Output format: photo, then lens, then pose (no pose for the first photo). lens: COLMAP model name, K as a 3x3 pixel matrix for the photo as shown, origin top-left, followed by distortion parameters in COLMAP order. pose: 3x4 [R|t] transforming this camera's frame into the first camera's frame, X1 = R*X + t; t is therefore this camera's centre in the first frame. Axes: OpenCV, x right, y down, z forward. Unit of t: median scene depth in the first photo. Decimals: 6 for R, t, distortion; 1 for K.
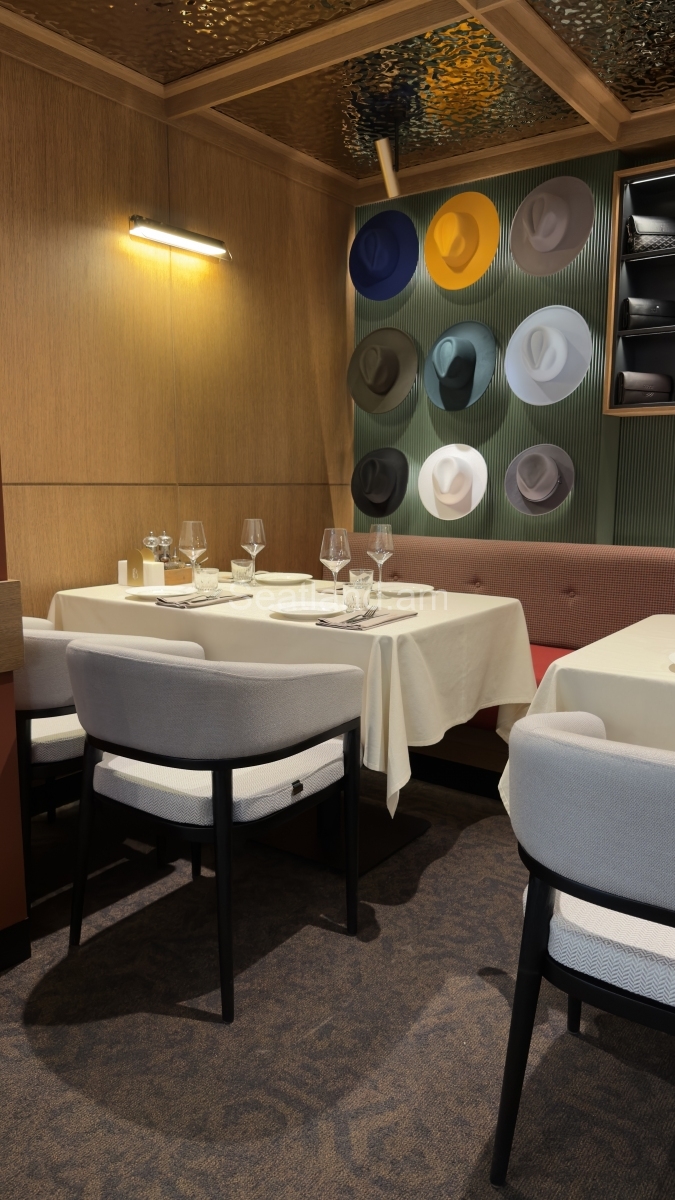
lens RADIAL K [[847.2, 0, 334.8], [0, 847.2, 607.9], [0, 0, 1]] dist [0.120750, -0.211414]
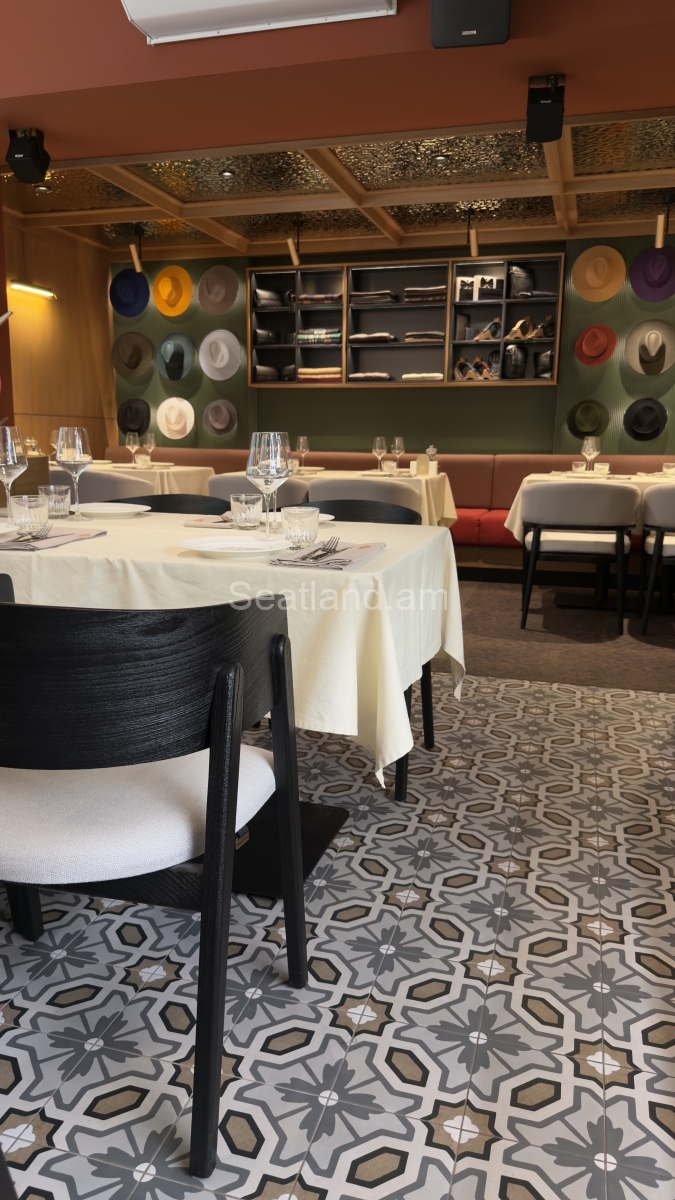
lens RADIAL K [[847.2, 0, 334.8], [0, 847.2, 607.9], [0, 0, 1]] dist [0.120750, -0.211414]
pose [[0.941276, -0.057102, 0.332775, -0.192453], [0.039922, 0.997504, 0.058242, 0.183085], [-0.335270, -0.041537, 0.941206, -0.961038]]
